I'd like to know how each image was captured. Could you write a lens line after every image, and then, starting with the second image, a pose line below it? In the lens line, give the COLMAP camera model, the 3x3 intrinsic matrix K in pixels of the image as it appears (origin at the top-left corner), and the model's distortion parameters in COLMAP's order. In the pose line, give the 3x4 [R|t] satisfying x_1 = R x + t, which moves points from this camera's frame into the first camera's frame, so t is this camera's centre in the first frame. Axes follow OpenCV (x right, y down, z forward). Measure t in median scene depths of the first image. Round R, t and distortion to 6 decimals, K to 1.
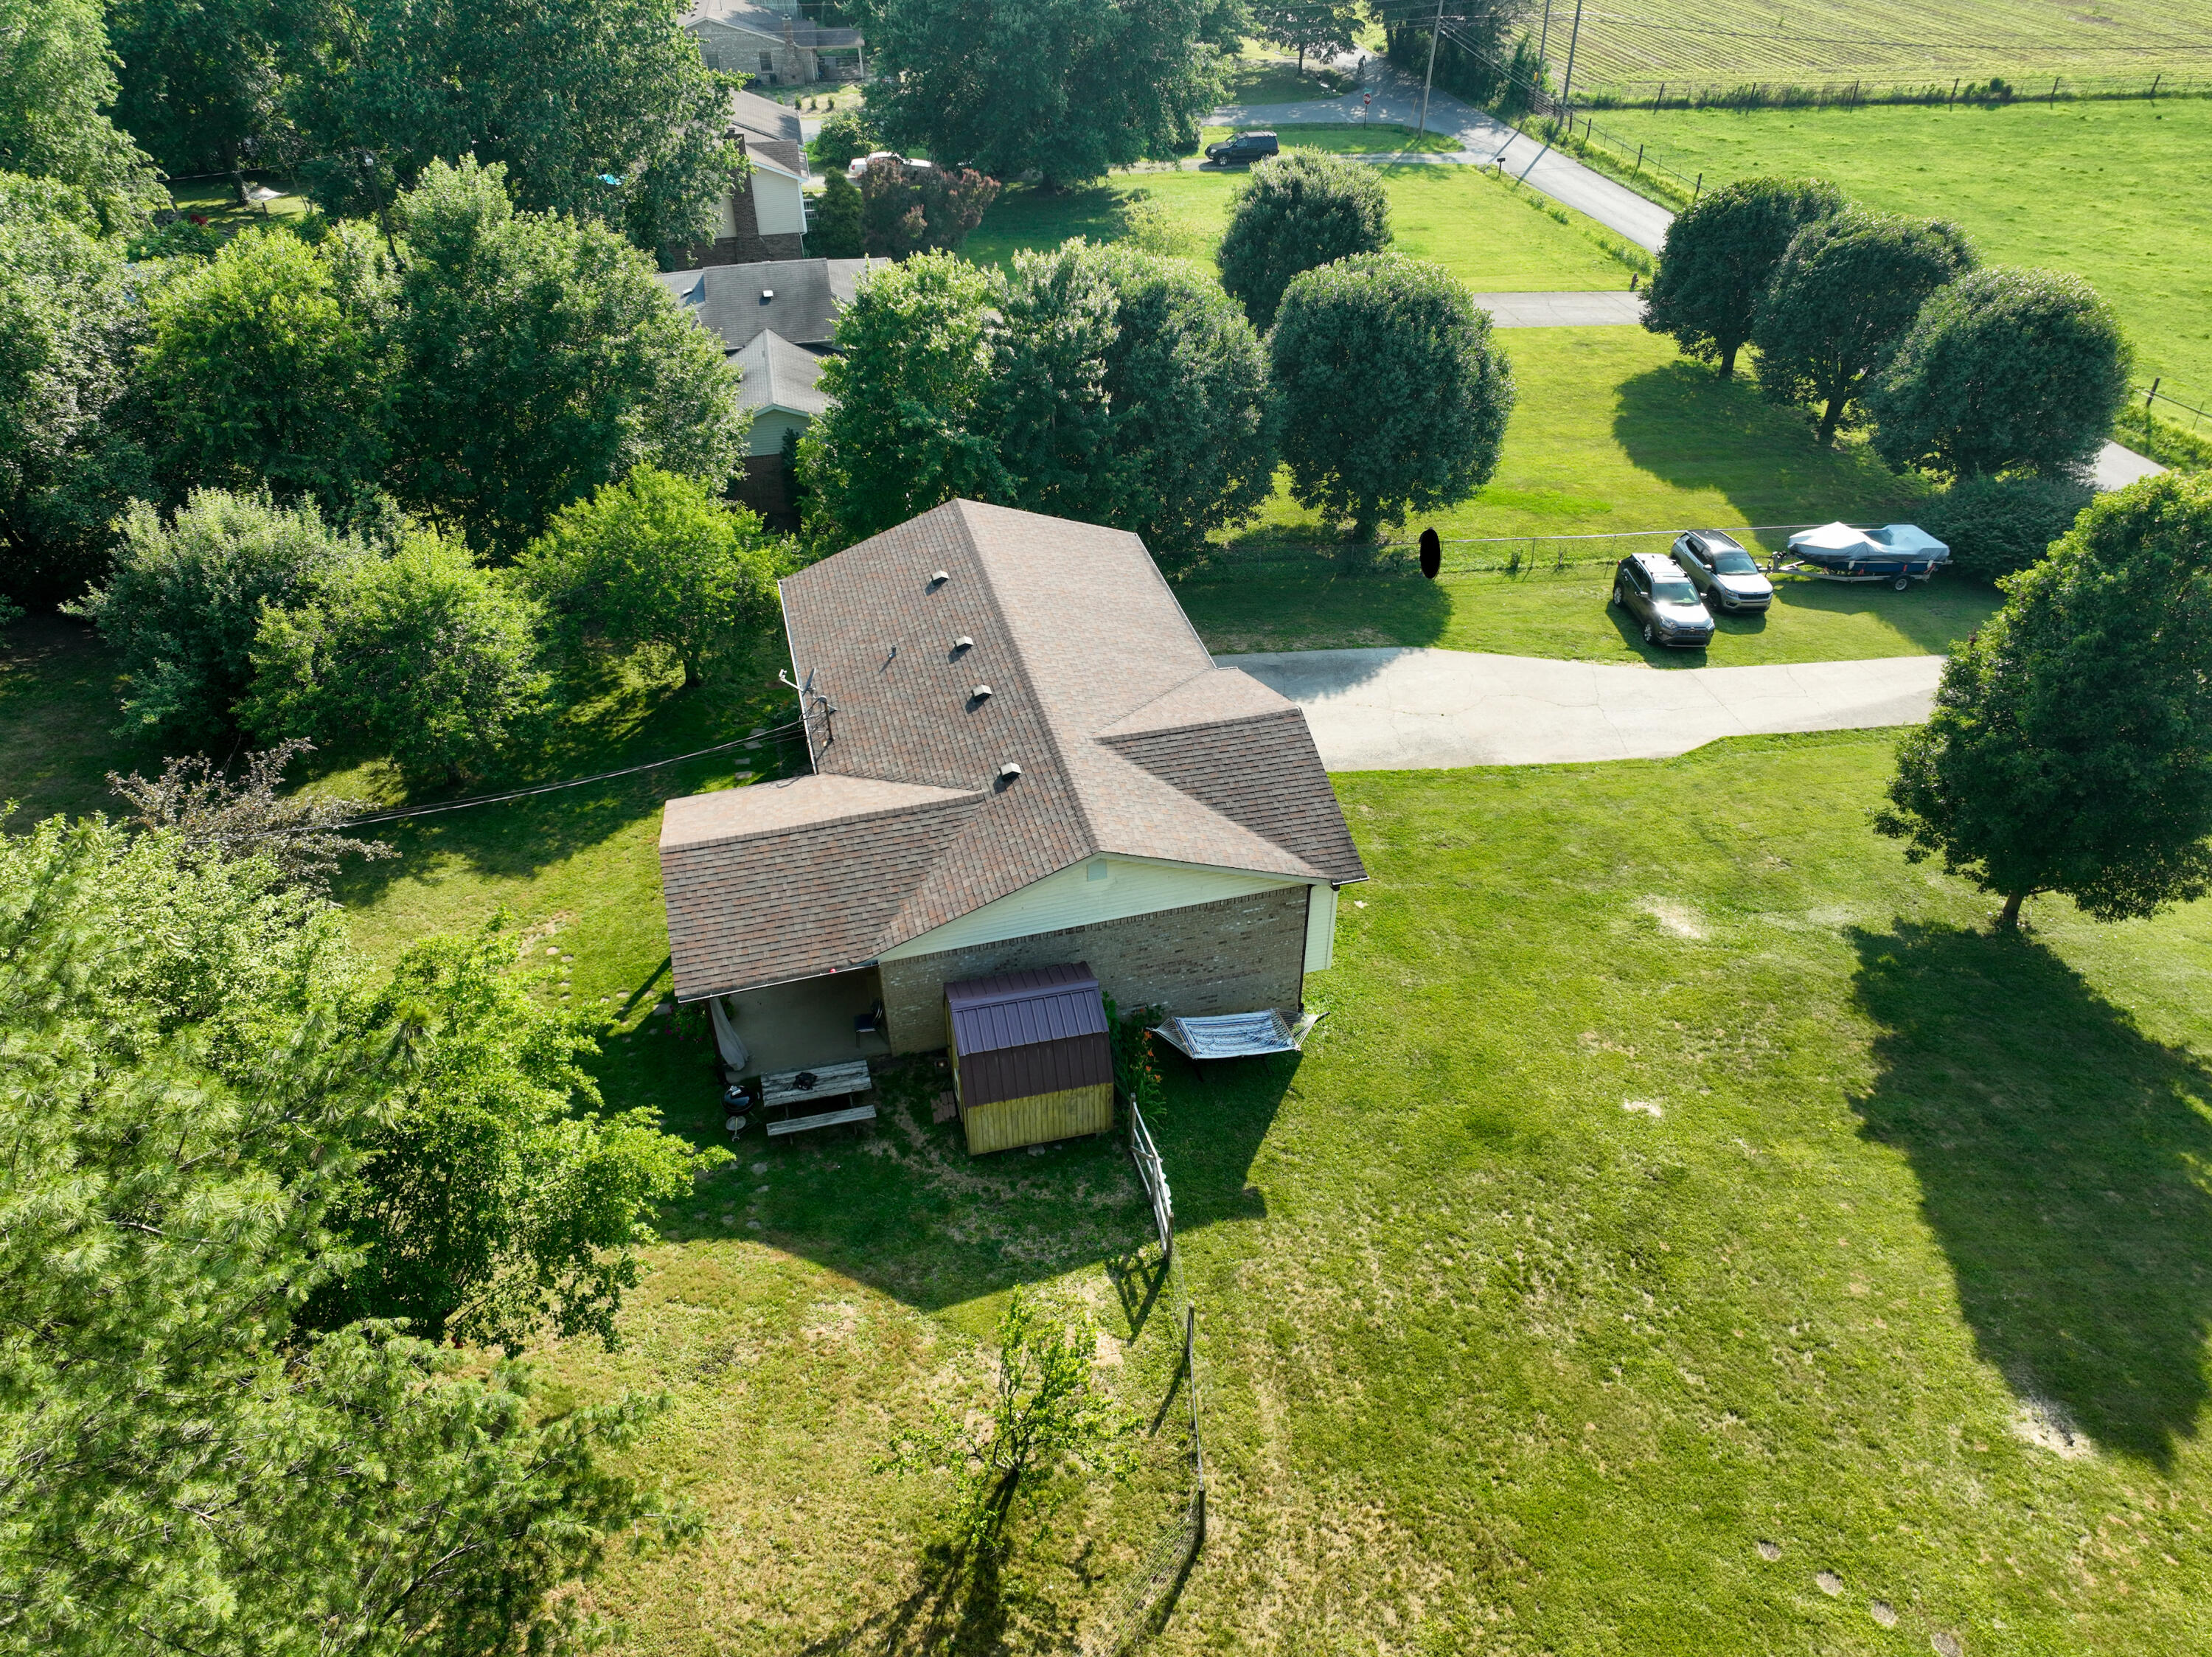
lens RADIAL K [[1547.8, 0, 1118.3], [0, 1547.8, 824.9], [0, 0, 1]] dist [0.013024, -0.002041]
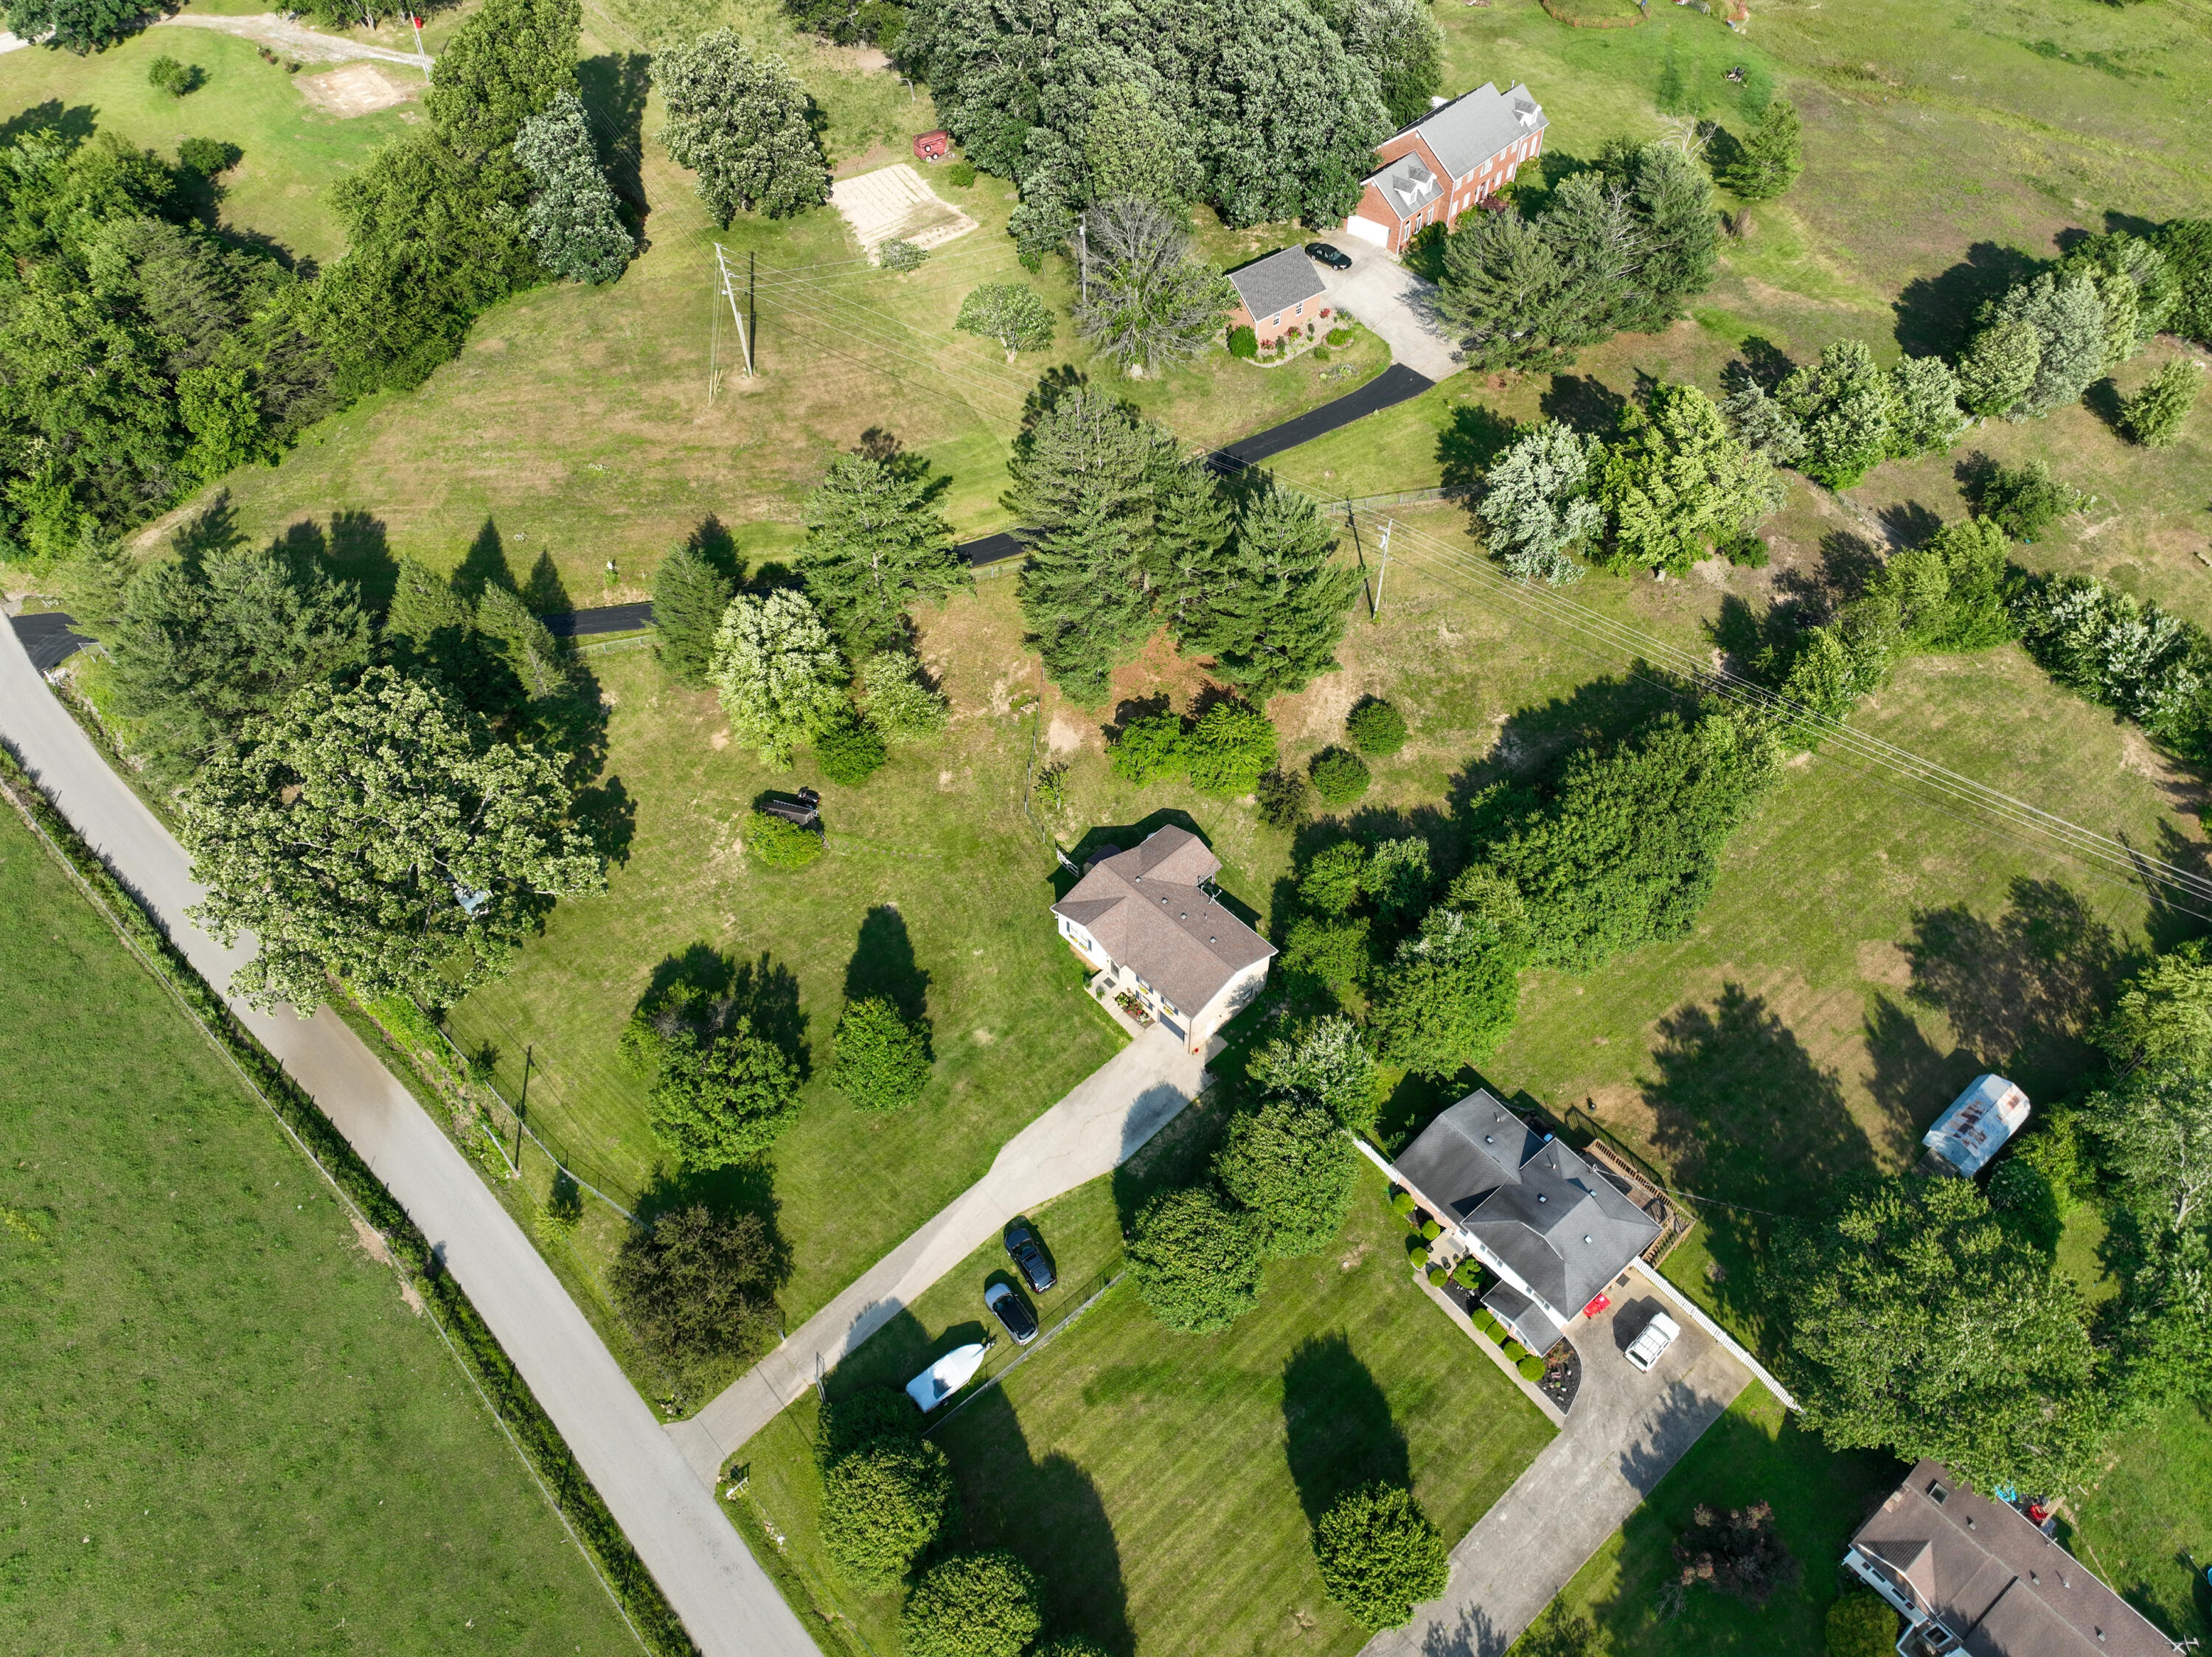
lens RADIAL K [[1547.8, 0, 1118.3], [0, 1547.8, 824.9], [0, 0, 1]] dist [0.013024, -0.002041]
pose [[-0.876344, 0.368804, -0.309847, 1.133596], [-0.282898, 0.126559, 0.950764, -3.752147], [0.389859, 0.920851, -0.006576, 0.857858]]
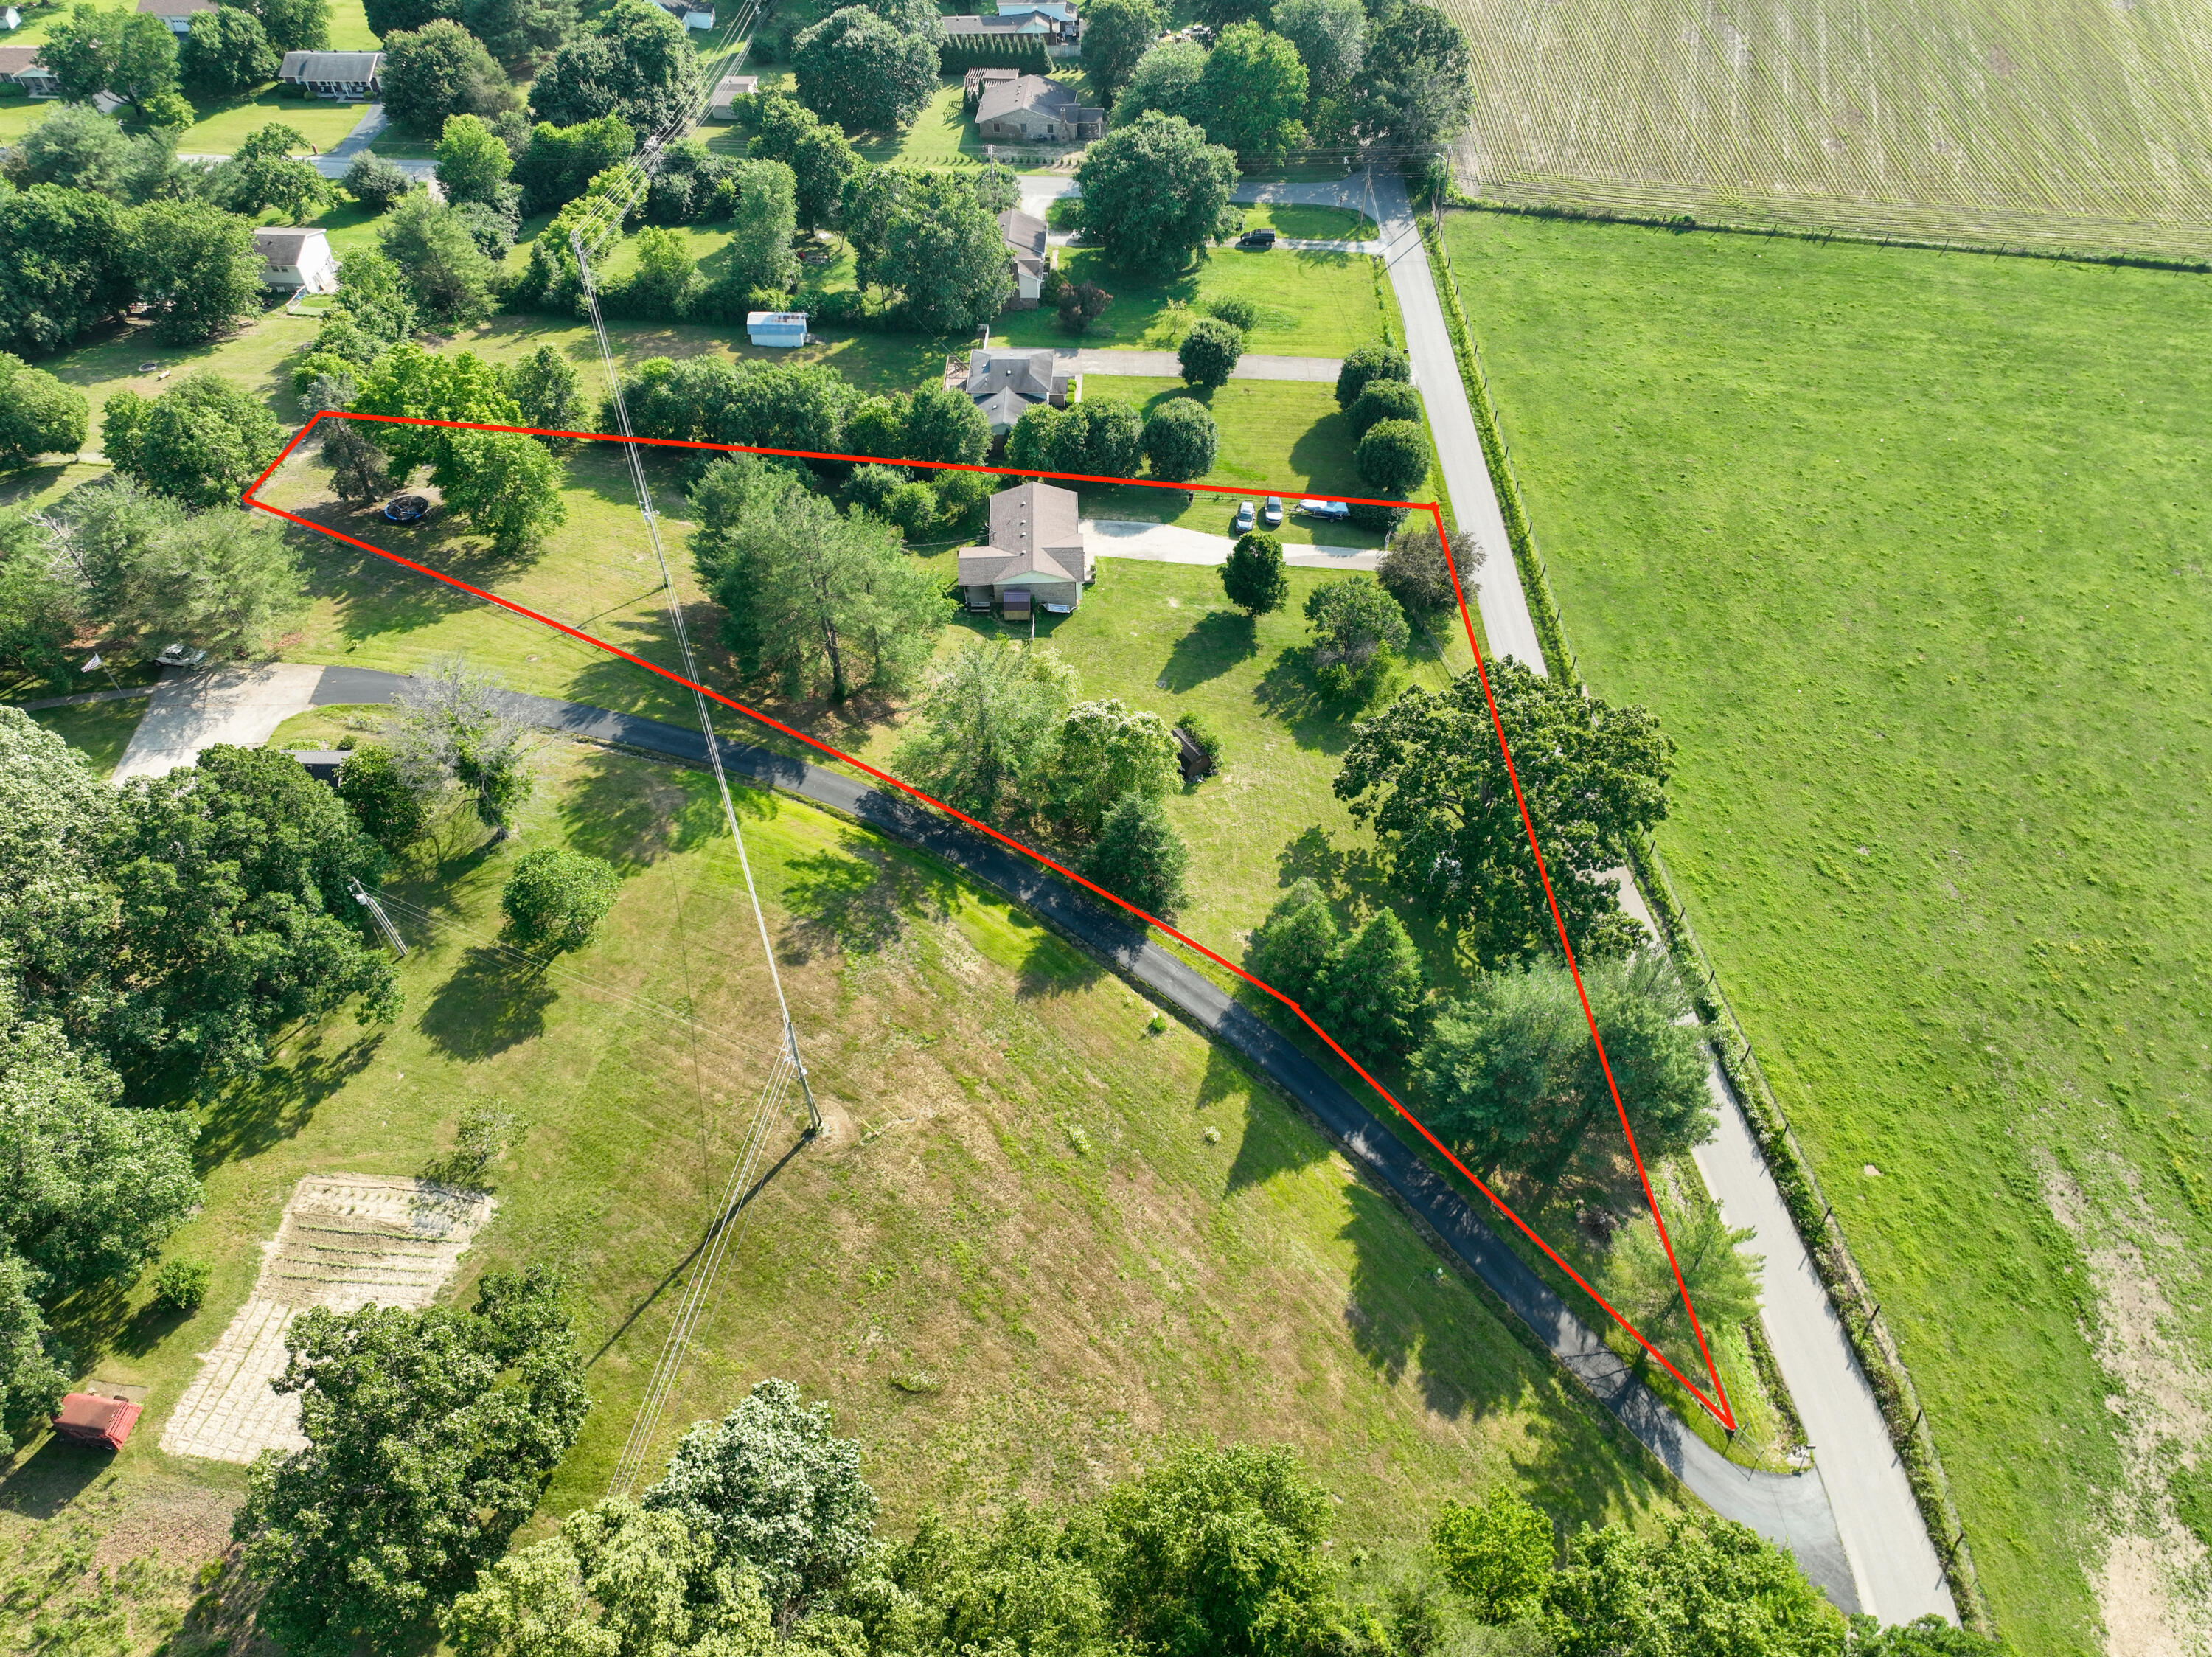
lens RADIAL K [[1519.8, 0, 1114.1], [0, 1519.8, 838.5], [0, 0, 1]] dist [0.004529, -0.003478]
pose [[0.975447, 0.168968, -0.141255, 1.103640], [-0.135544, 0.966117, 0.219650, -0.265531], [0.173583, -0.195111, 0.965298, -4.050937]]
